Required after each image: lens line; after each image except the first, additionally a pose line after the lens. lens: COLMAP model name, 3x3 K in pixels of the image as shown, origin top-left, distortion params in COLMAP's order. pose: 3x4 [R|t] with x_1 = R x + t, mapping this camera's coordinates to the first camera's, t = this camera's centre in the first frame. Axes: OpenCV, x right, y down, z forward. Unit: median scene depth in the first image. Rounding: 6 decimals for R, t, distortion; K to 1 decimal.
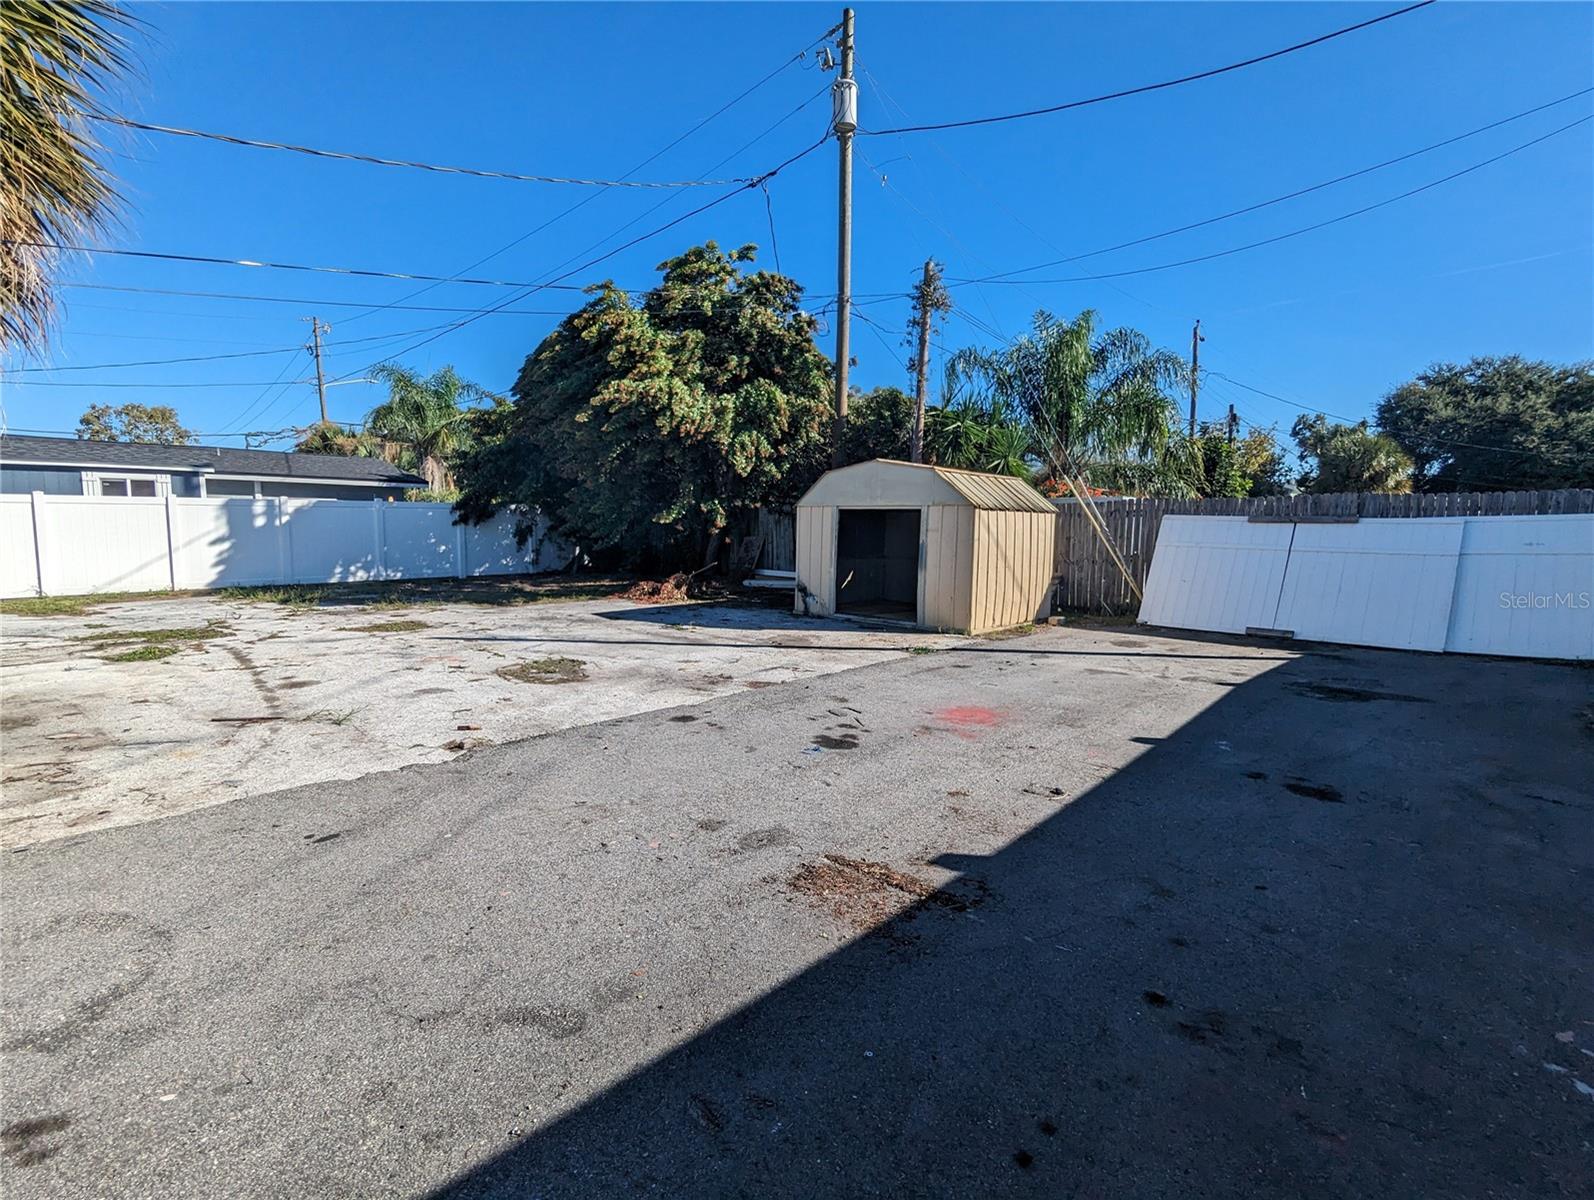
lens RADIAL K [[748.2, 0, 796.6], [0, 748.2, 600.4], [0, 0, 1]] dist [0.002592, 0.000399]
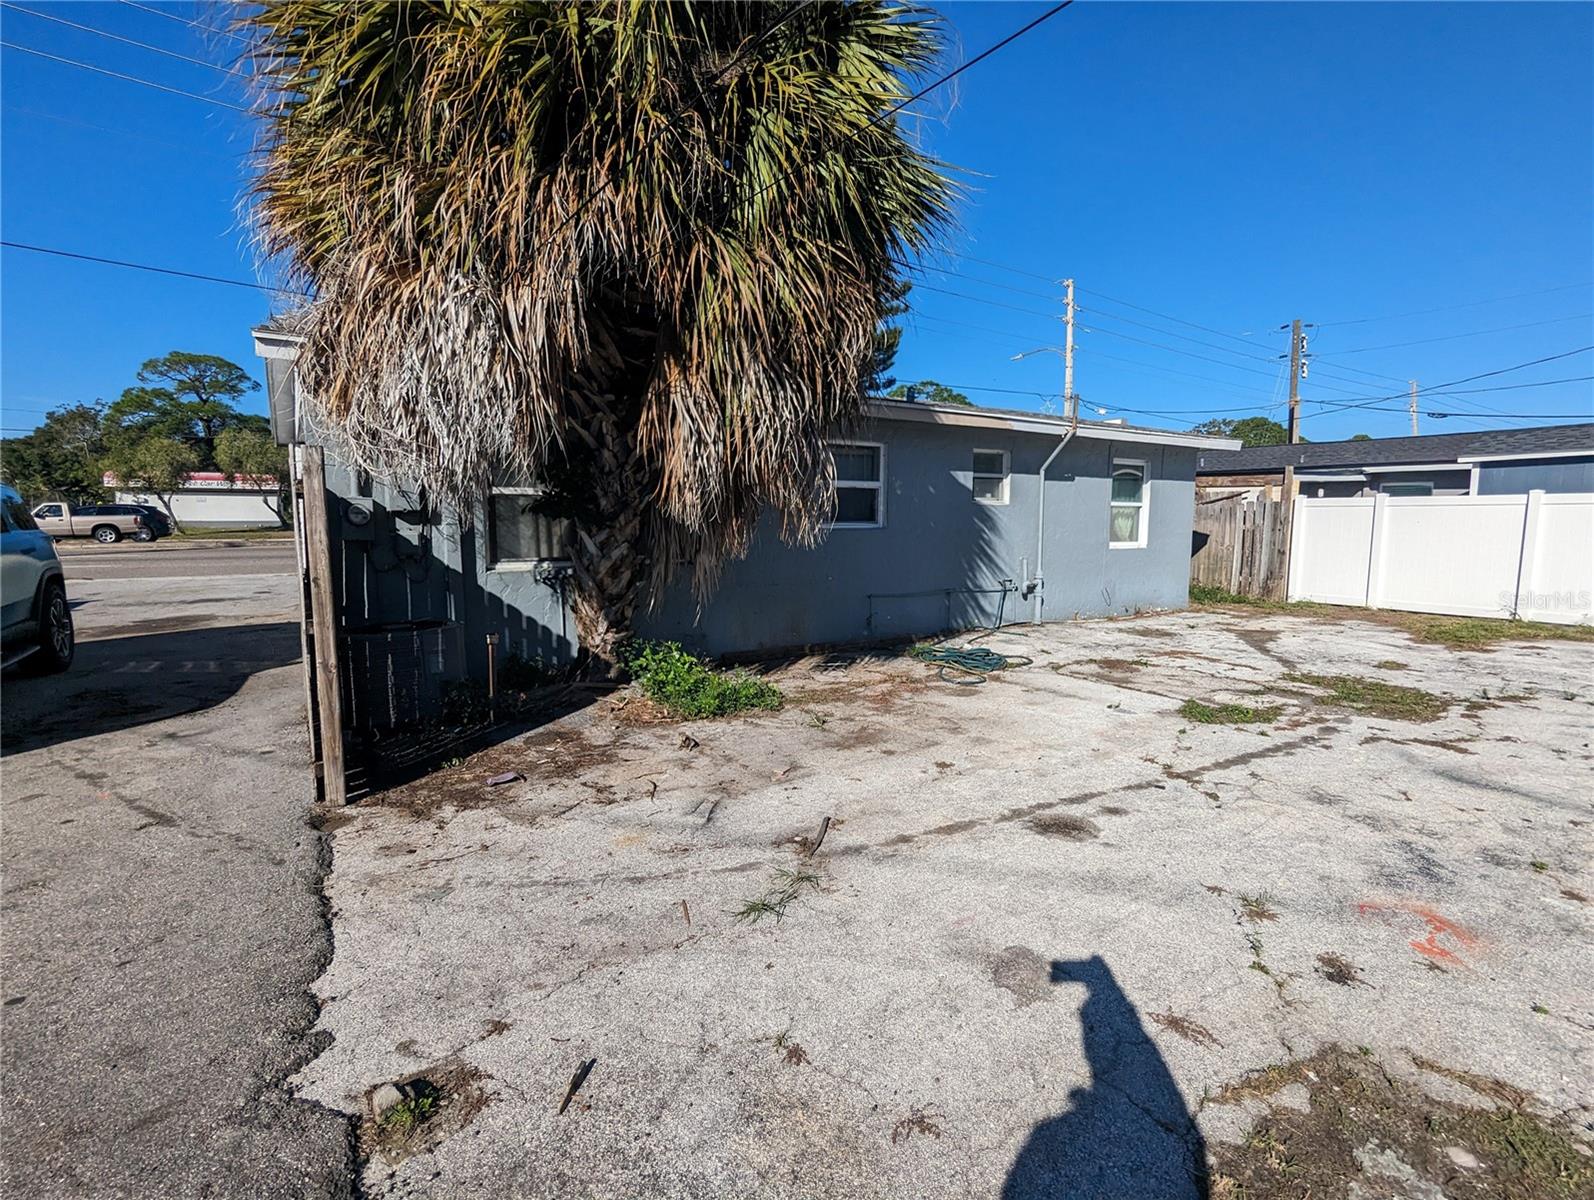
lens RADIAL K [[748.2, 0, 797.5], [0, 748.2, 598.3], [0, 0, 1]] dist [0.002592, 0.000399]
pose [[-0.224749, 0.097490, -0.969528, -0.129674], [-0.101676, 0.987205, 0.122837, -0.157619], [0.969097, 0.126185, -0.211961, 1.333537]]
